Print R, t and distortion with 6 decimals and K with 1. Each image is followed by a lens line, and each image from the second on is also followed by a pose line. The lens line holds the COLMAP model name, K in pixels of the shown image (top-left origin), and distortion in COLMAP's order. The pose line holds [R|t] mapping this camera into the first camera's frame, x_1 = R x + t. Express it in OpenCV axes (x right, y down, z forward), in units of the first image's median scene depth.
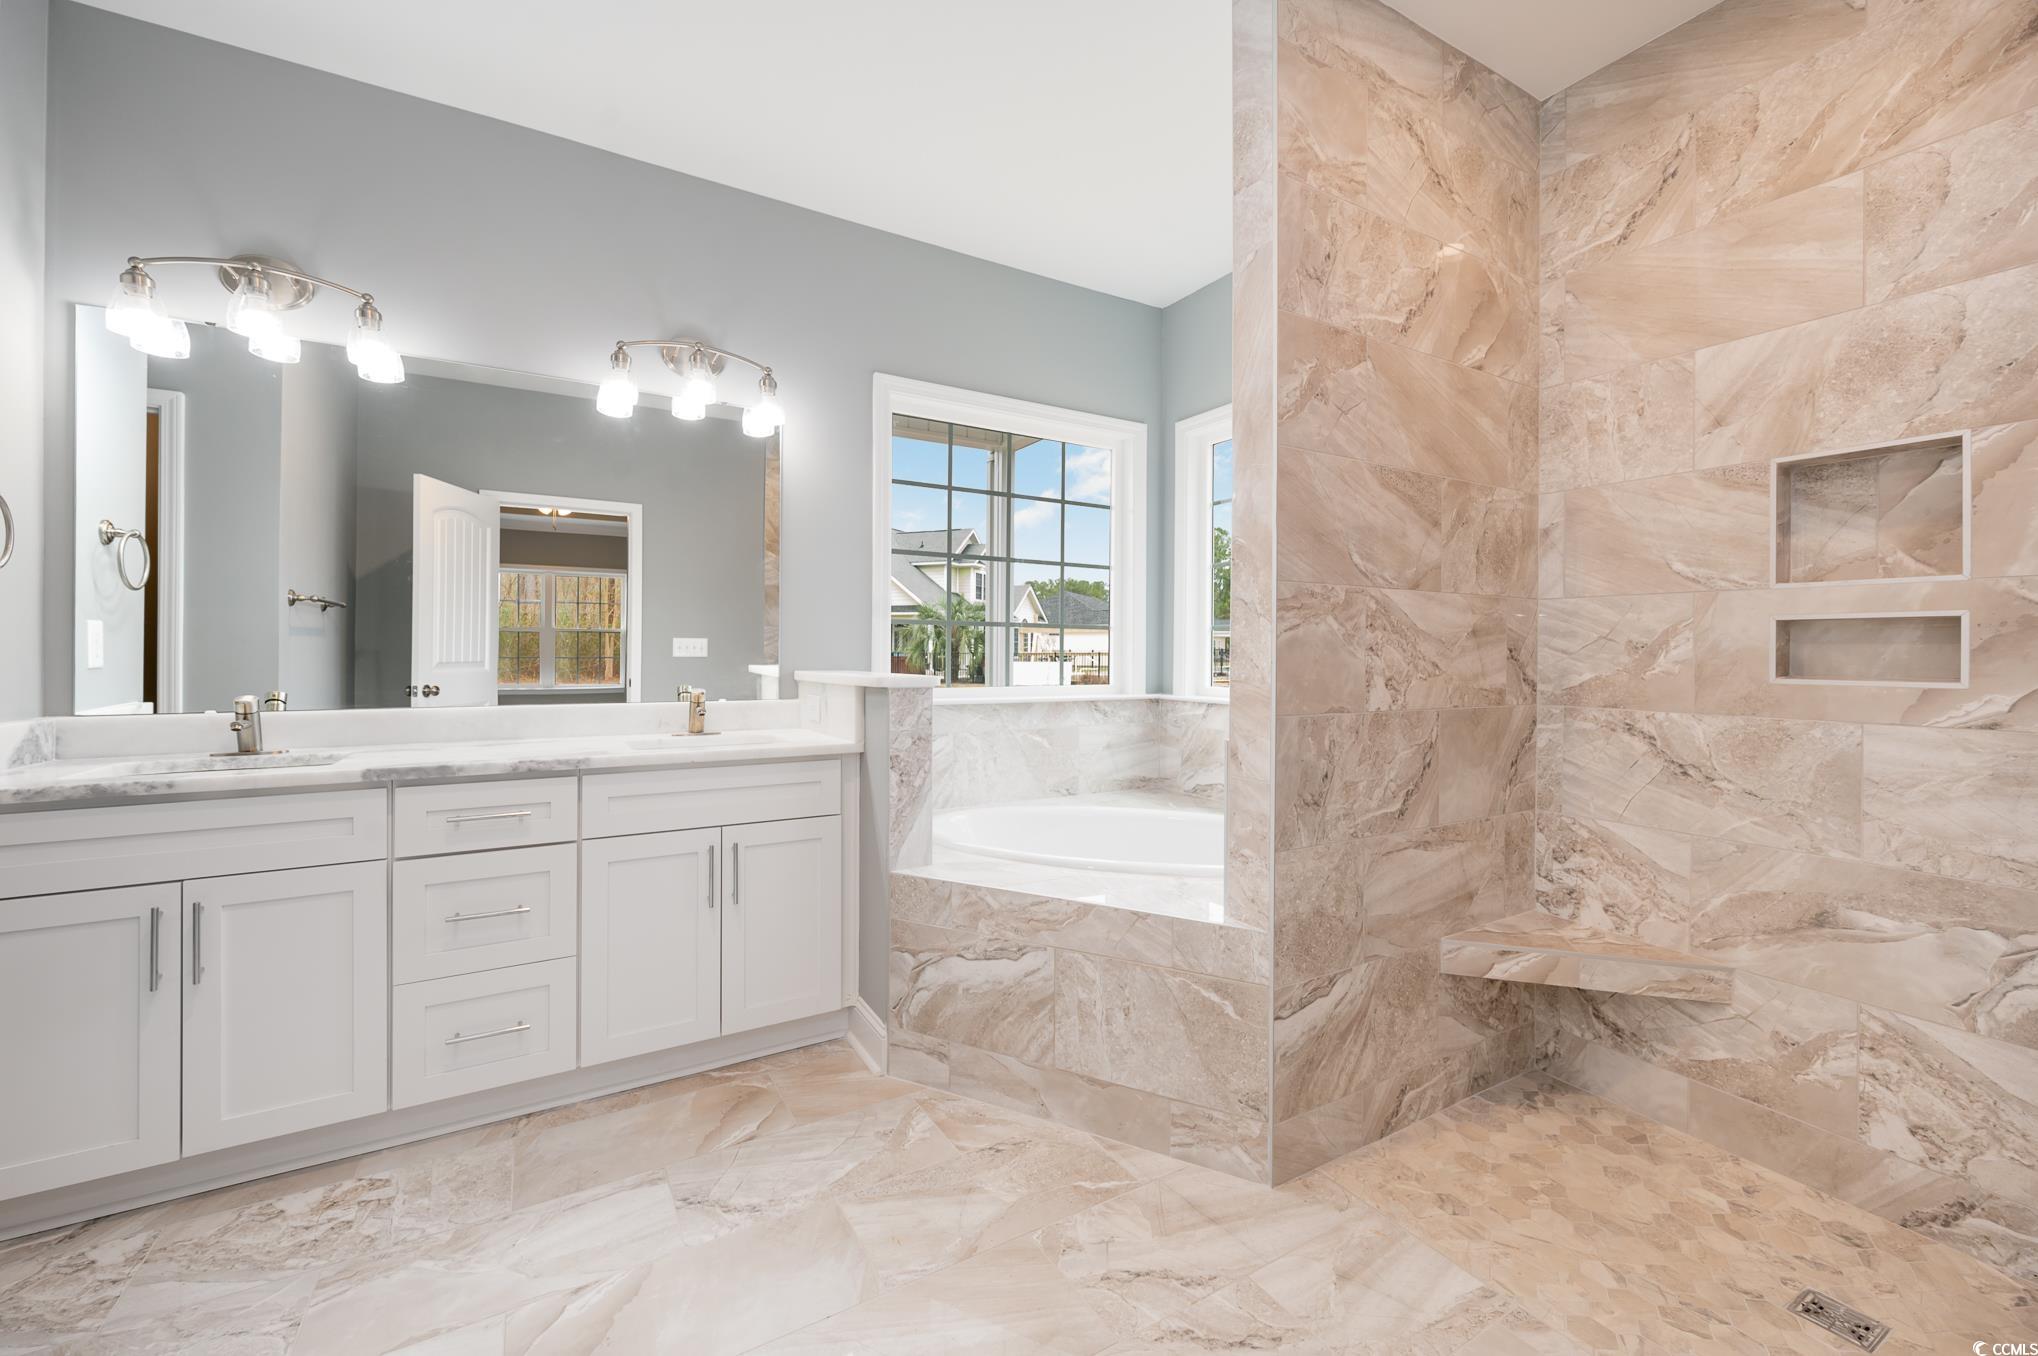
lens RADIAL K [[828.1, 0, 1020.2], [0, 828.1, 661.8], [0, 0, 1]] dist [-0.000228, 0.000714]
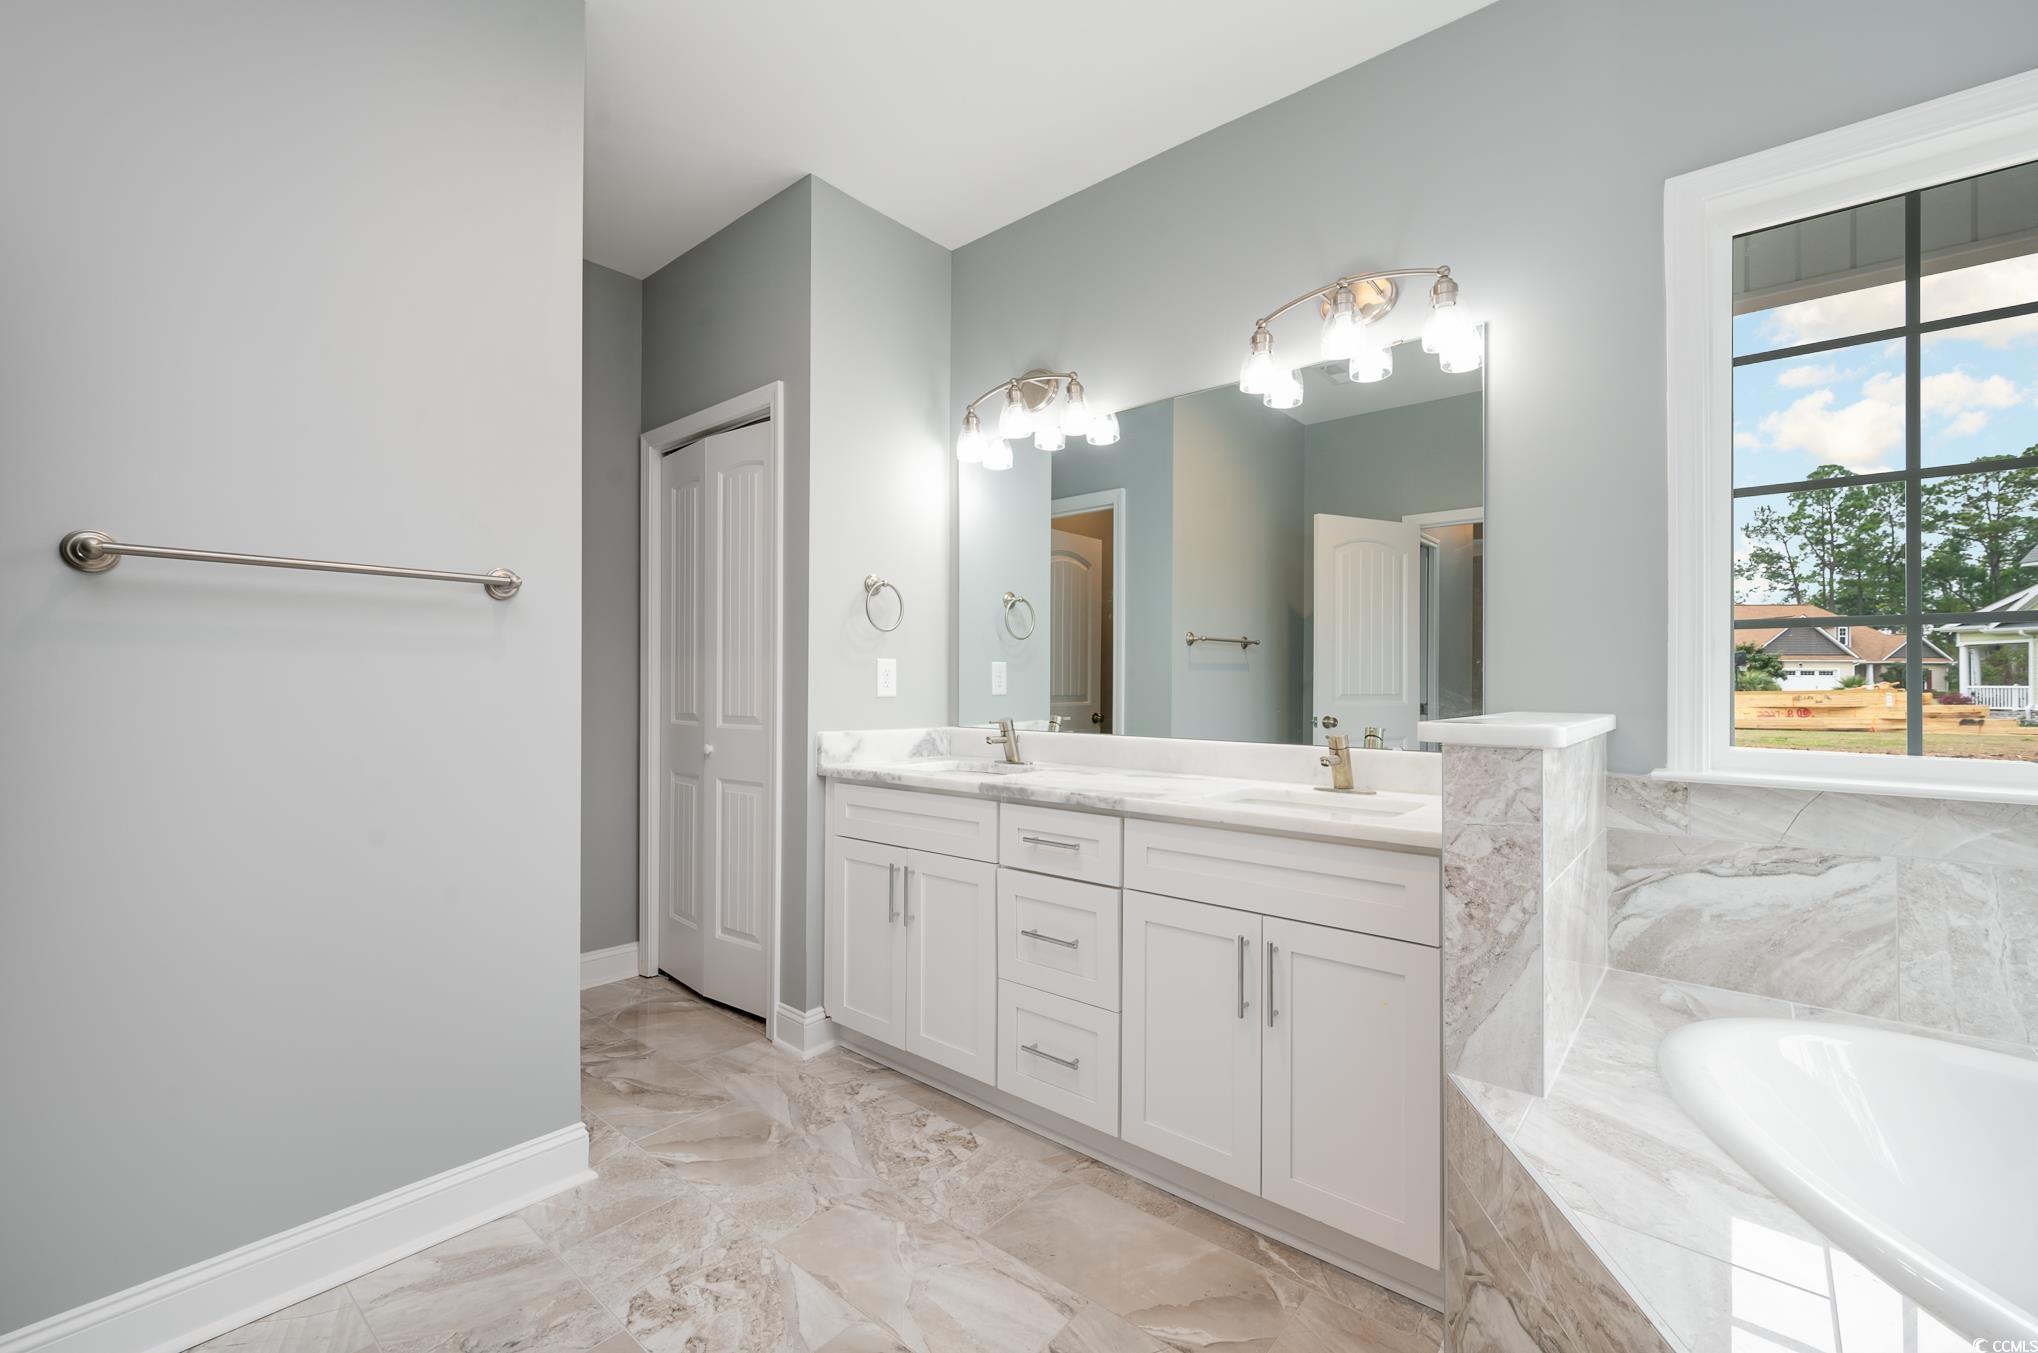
lens RADIAL K [[854.7, 0, 1019.9], [0, 854.7, 679.2], [0, 0, 1]] dist [0.003824, 0.000014]
pose [[0.322535, -0.007159, -0.946530, 0.325632], [-0.012079, 0.999859, -0.011679, -0.002623], [0.946480, 0.015200, 0.322403, 0.581080]]
